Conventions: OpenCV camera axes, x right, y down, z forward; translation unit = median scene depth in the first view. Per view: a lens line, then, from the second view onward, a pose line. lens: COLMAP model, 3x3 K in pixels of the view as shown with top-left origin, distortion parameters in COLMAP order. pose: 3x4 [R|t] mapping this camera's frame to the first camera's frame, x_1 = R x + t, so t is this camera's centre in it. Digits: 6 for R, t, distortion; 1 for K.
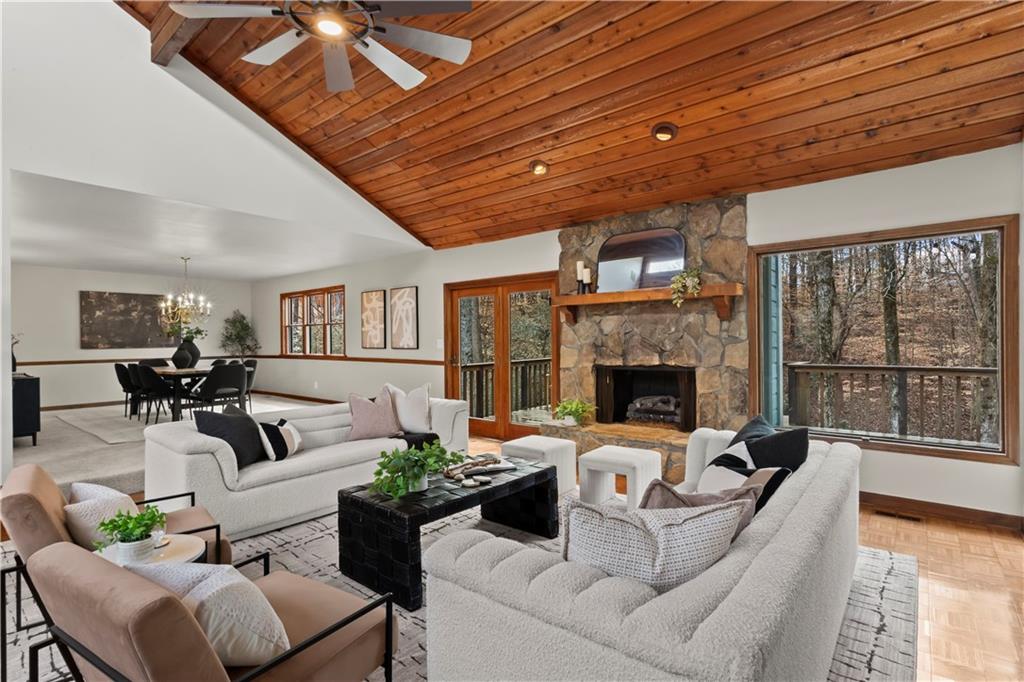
lens RADIAL K [[496.1, 0, 492.1], [0, 496.1, 346.5], [0, 0, 1]] dist [0.005627, -0.000181]
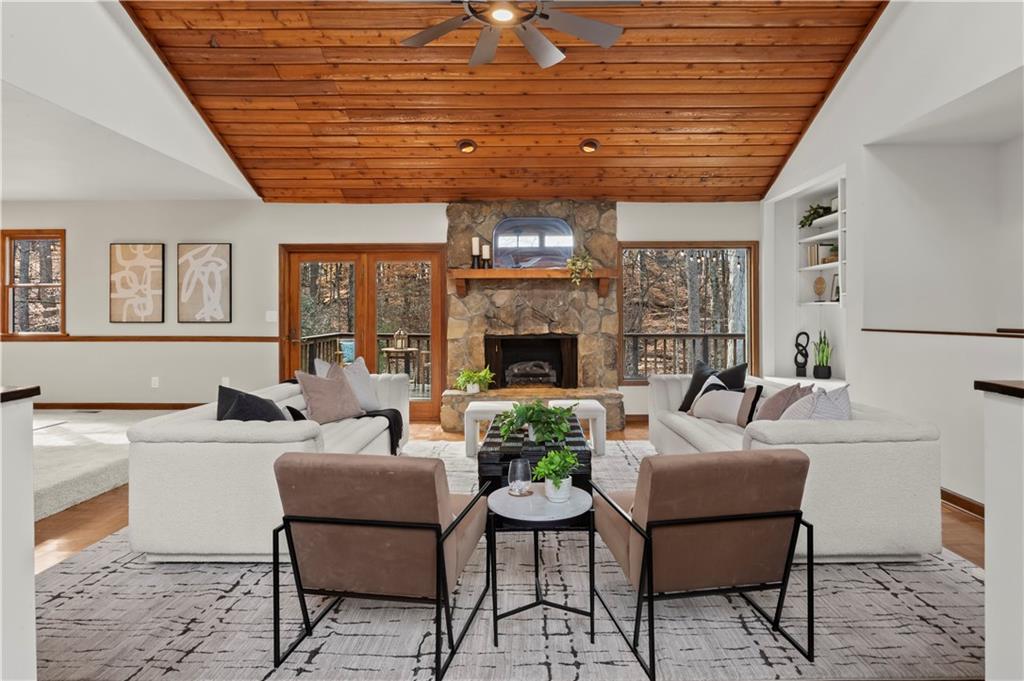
lens RADIAL K [[550.7, 0, 530.7], [0, 550.7, 312.8], [0, 0, 1]] dist [-0.008270, 0.000440]
pose [[0.759491, 0.009126, 0.650453, -0.497032], [0.005457, 0.999777, -0.020400, 0.013673], [-0.650495, 0.019043, 0.759272, 0.035232]]
